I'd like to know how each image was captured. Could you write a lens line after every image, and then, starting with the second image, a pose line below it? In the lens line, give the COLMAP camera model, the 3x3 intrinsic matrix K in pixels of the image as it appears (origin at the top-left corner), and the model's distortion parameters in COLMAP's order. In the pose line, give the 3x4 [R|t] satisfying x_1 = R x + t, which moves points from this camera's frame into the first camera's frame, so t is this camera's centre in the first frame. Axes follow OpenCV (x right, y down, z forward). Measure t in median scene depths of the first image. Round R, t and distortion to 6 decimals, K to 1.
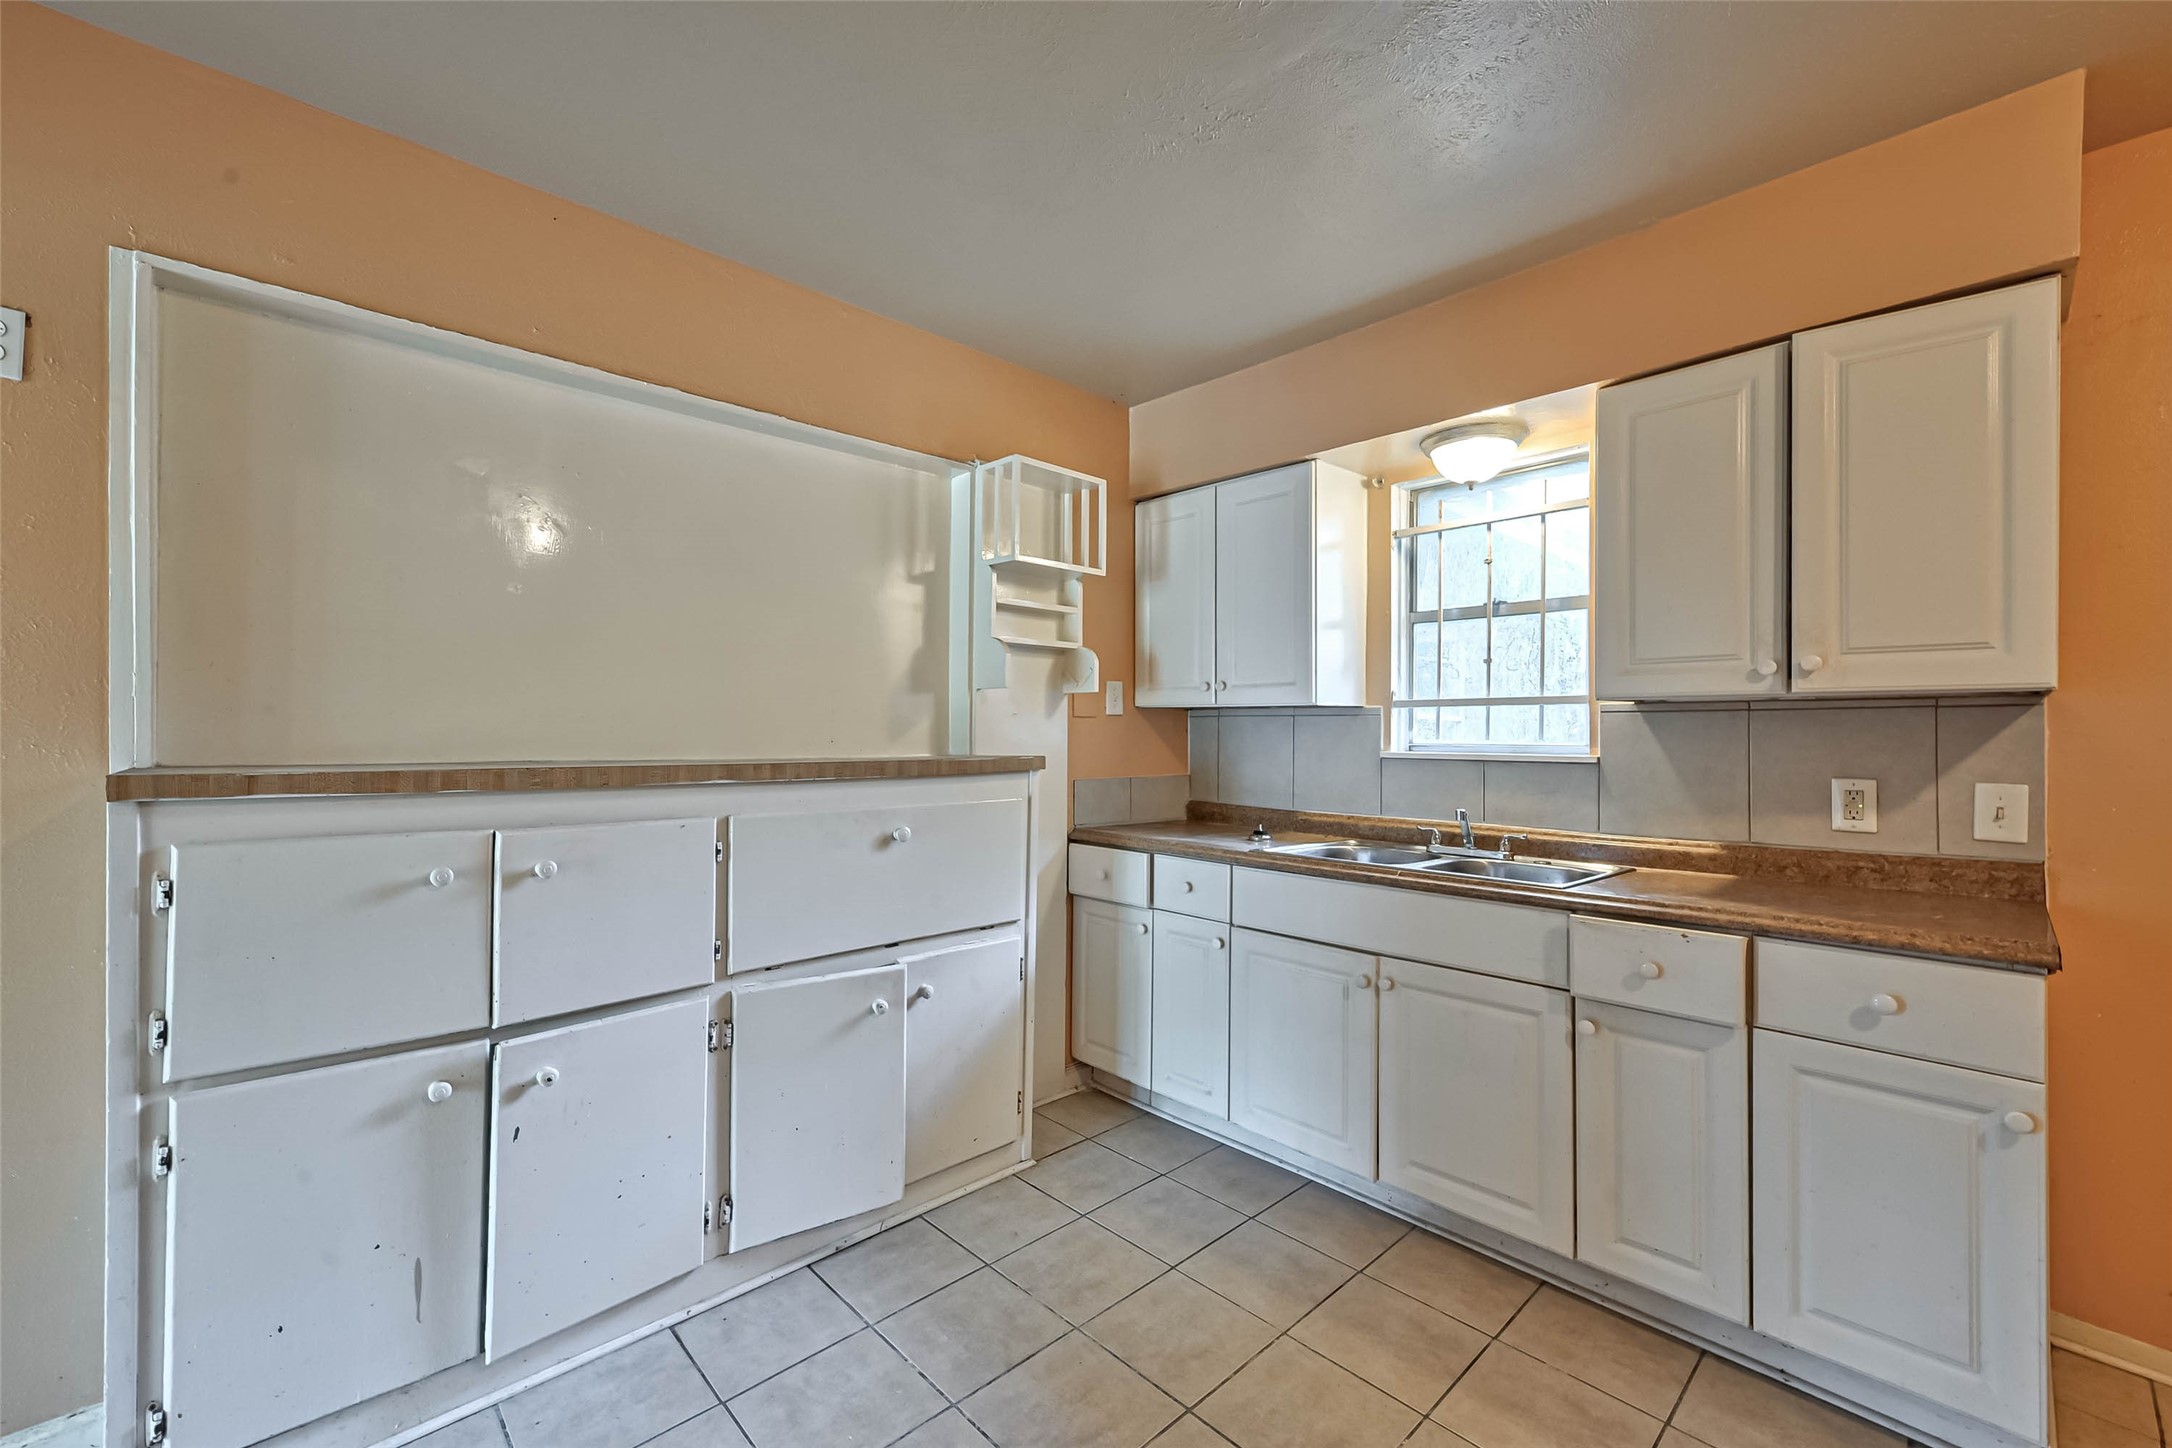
lens RADIAL K [[900.4, 0, 1111.4], [0, 900.4, 727.6], [0, 0, 1]] dist [0.001150, 0.000036]
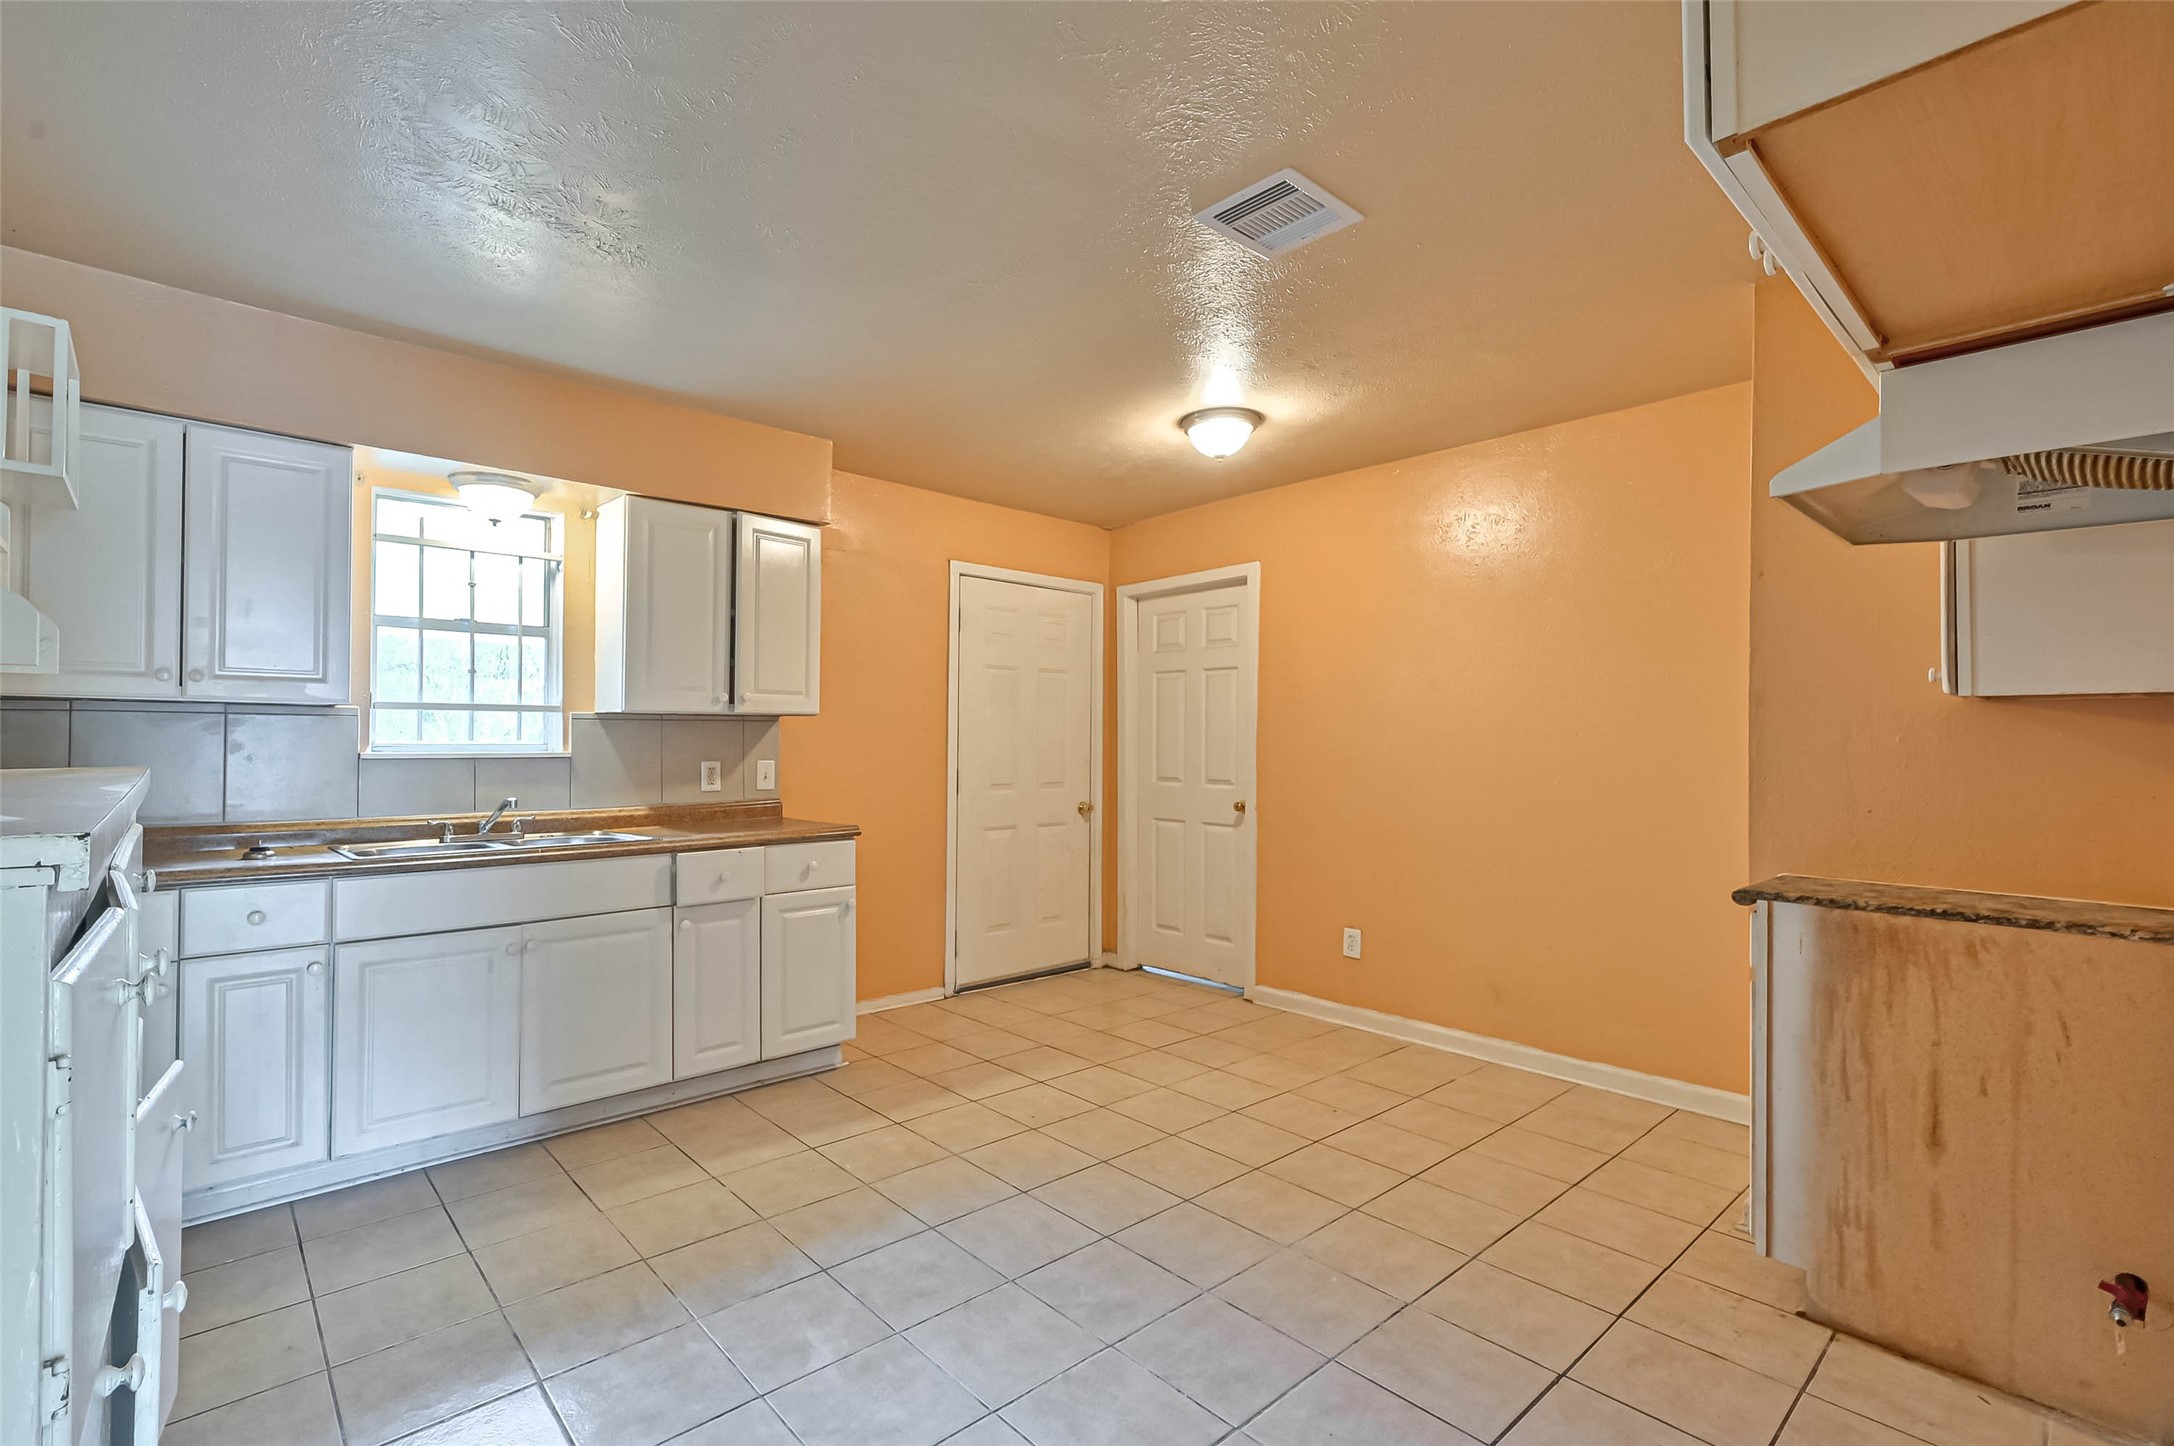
lens RADIAL K [[945.1, 0, 1022.0], [0, 945.1, 729.7], [0, 0, 1]] dist [0.001756, 0.000245]
pose [[0.052710, 0.005443, 0.998595, -0.904213], [-0.008906, 0.999948, -0.004981, -0.000146], [-0.998570, -0.008631, 0.052756, 0.285812]]
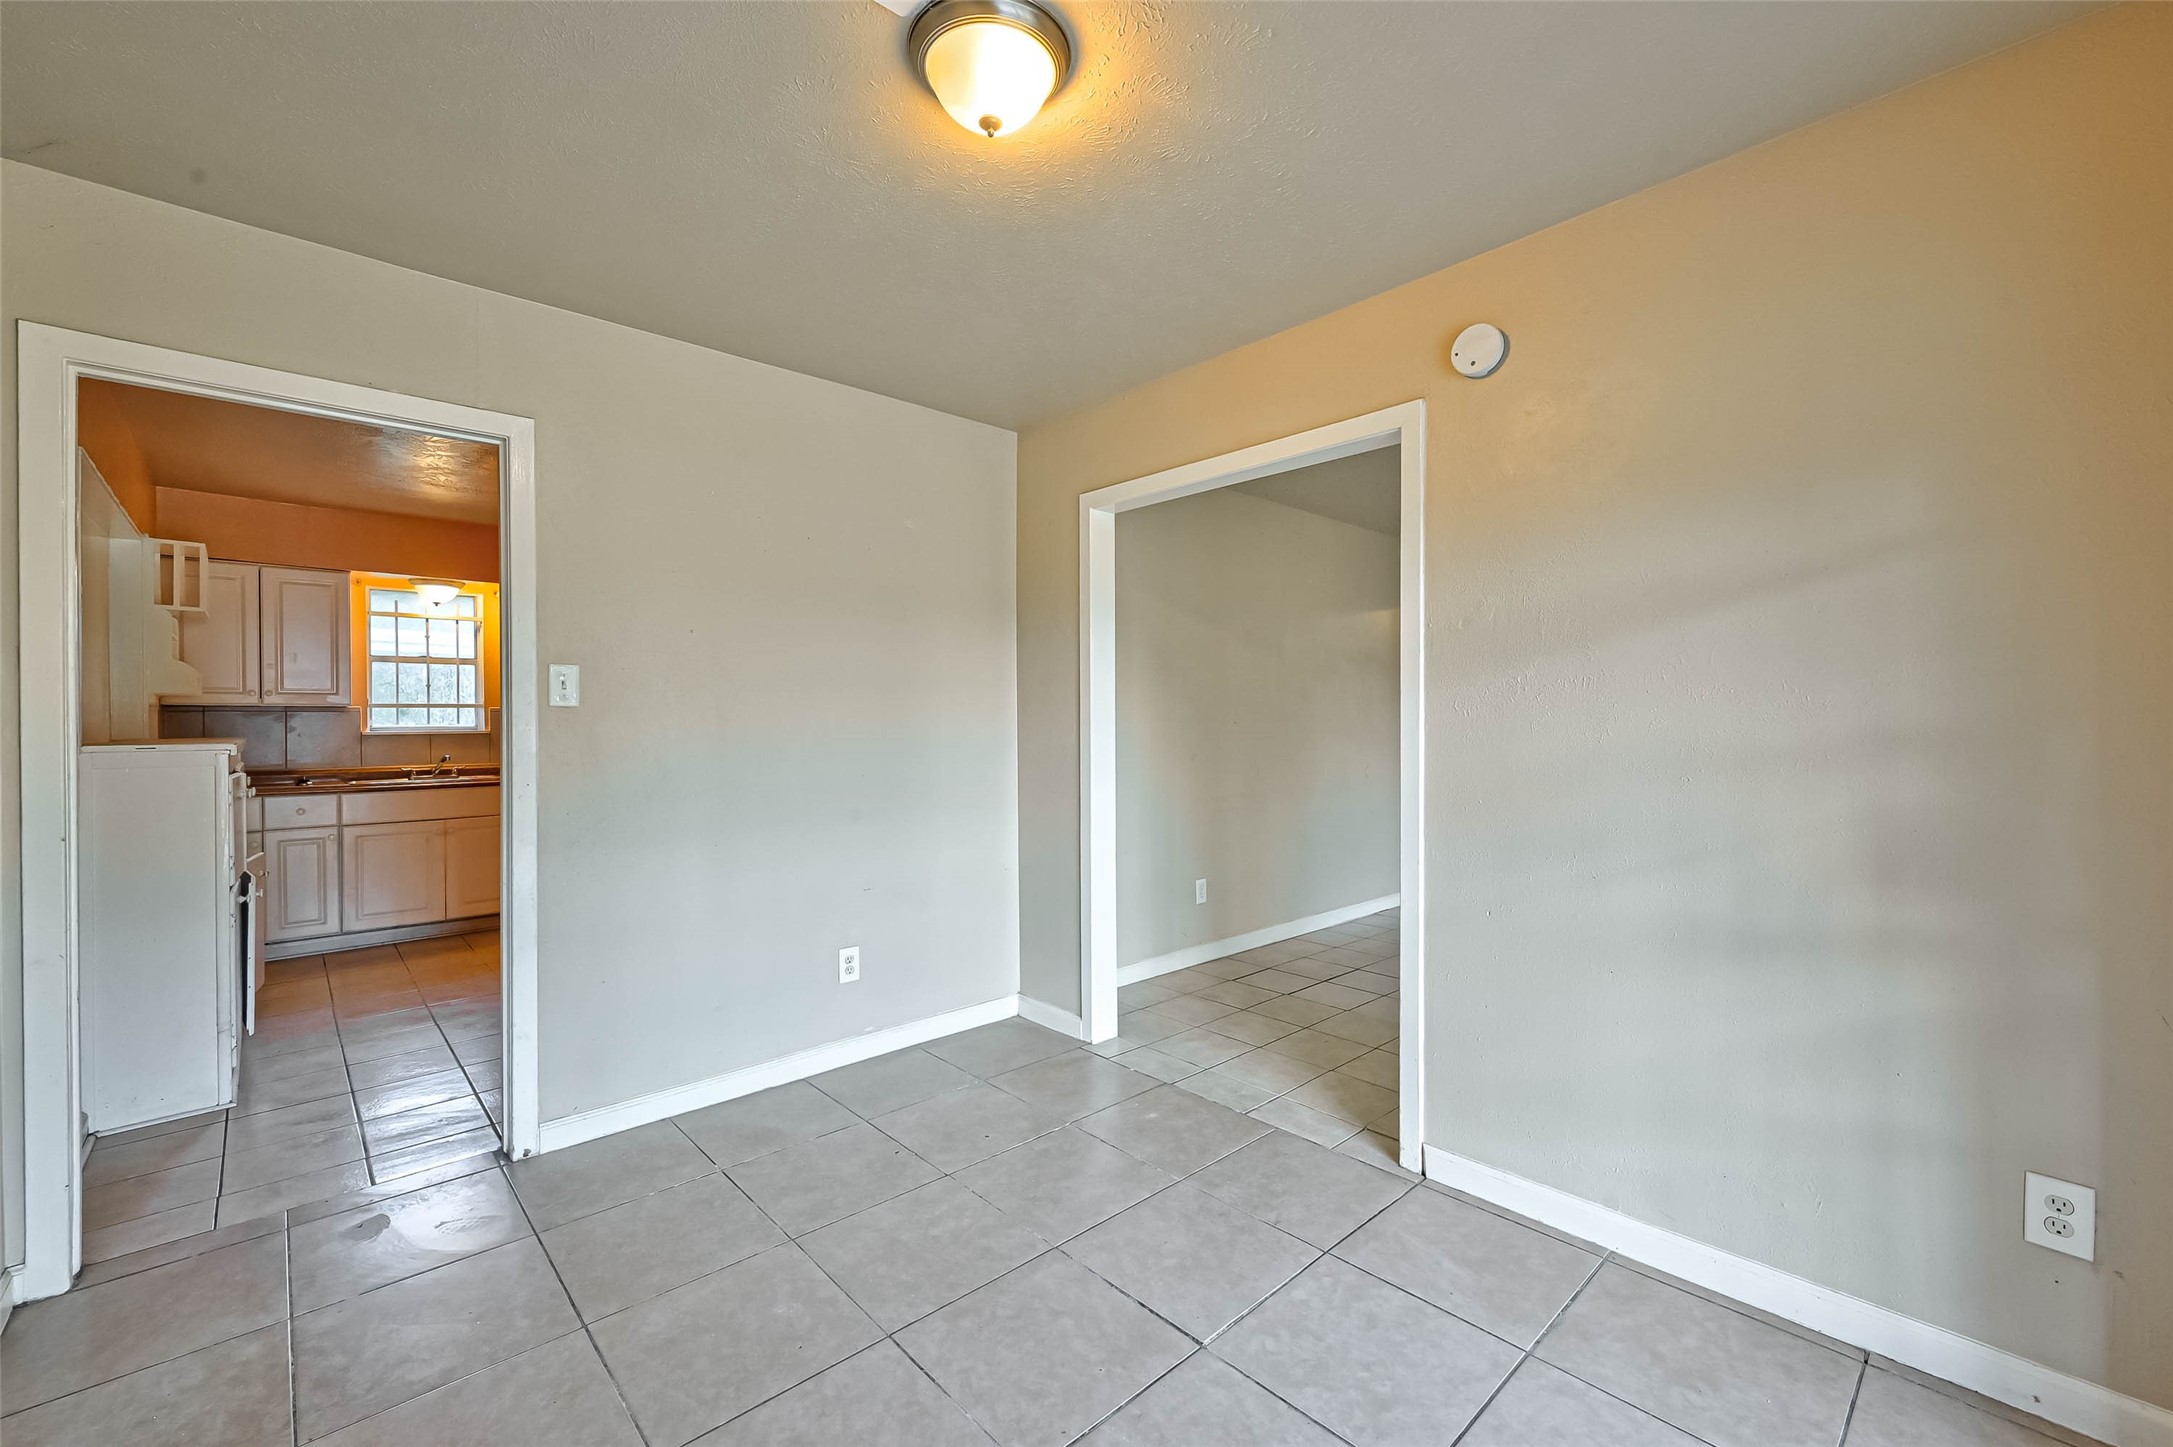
lens RADIAL K [[876.4, 0, 1086.5], [0, 876.4, 723.5], [0, 0, 1]] dist [0.001941, 0.000399]
pose [[0.030772, -0.012244, 0.999451, -1.852230], [0.000614, 0.999925, 0.012231, -0.014111], [-0.999526, 0.000238, 0.030778, -0.674307]]
